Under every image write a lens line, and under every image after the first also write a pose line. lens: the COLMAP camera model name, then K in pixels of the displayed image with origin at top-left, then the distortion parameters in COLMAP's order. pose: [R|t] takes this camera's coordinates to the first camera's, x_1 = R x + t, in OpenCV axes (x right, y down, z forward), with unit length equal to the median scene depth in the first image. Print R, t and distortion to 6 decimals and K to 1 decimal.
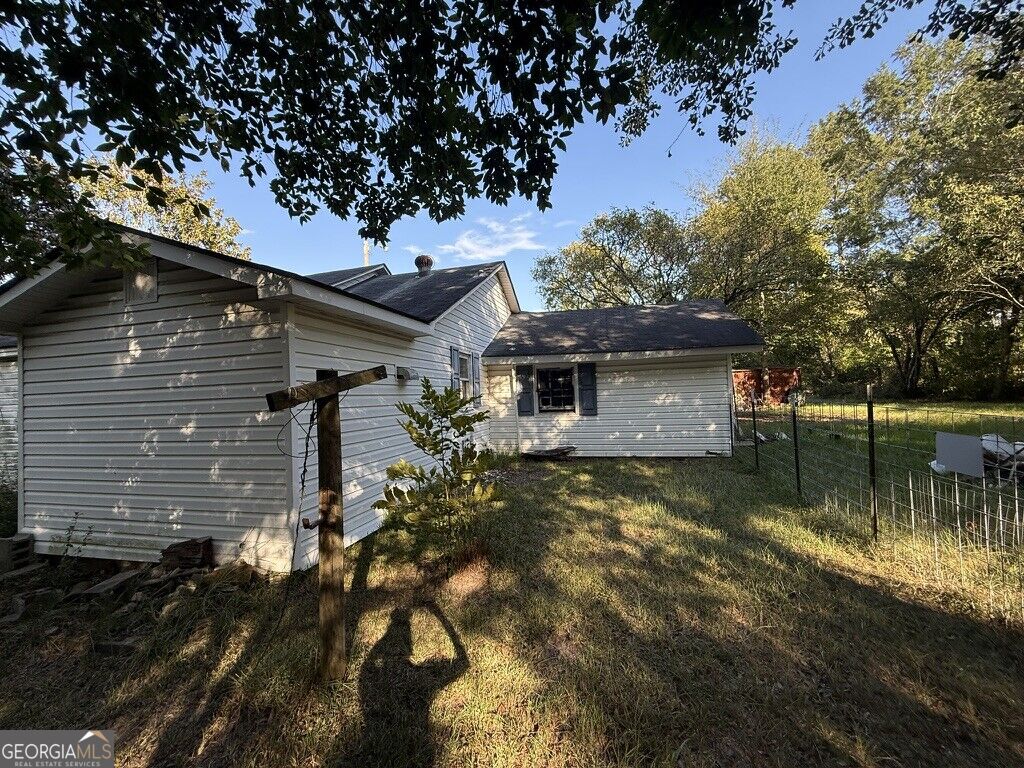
lens RADIAL K [[406.7, 0, 513.3], [0, 406.7, 383.7], [0, 0, 1]] dist [0.001572, 0.000127]
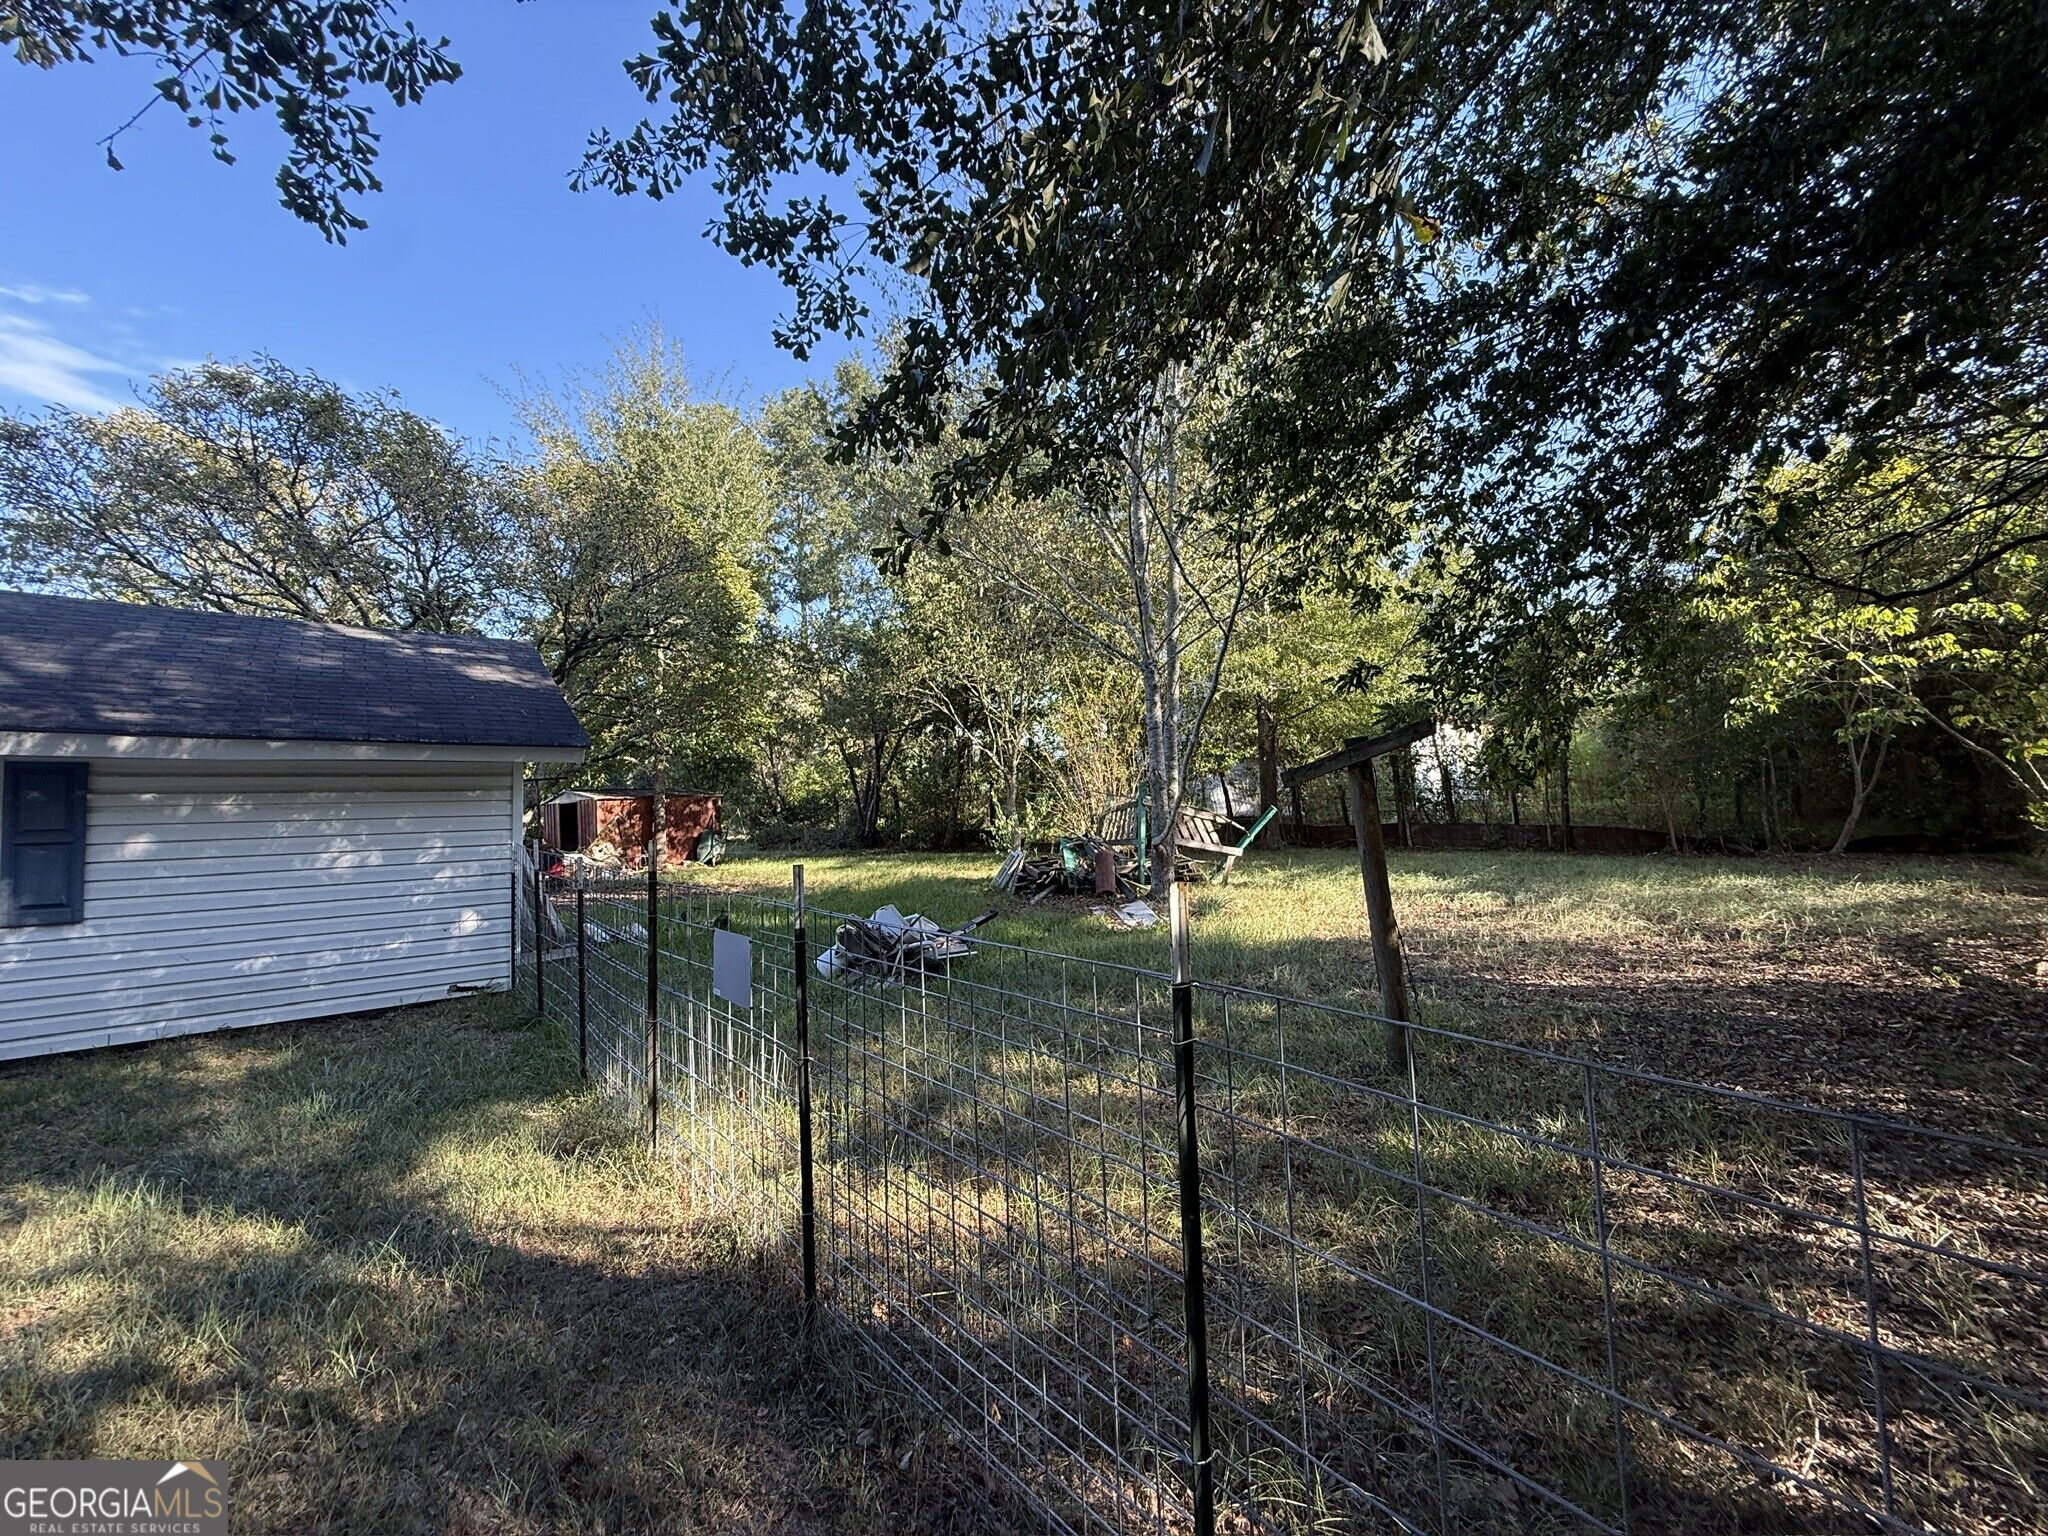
lens RADIAL K [[813.3, 0, 1014.1], [0, 813.3, 768.1], [0, 0, 1]] dist [0.001572, 0.000127]
pose [[0.610104, 0.059104, 0.790114, 0.121008], [-0.007662, 0.997607, -0.068709, -0.006158], [-0.792284, 0.035866, 0.609097, -0.000740]]
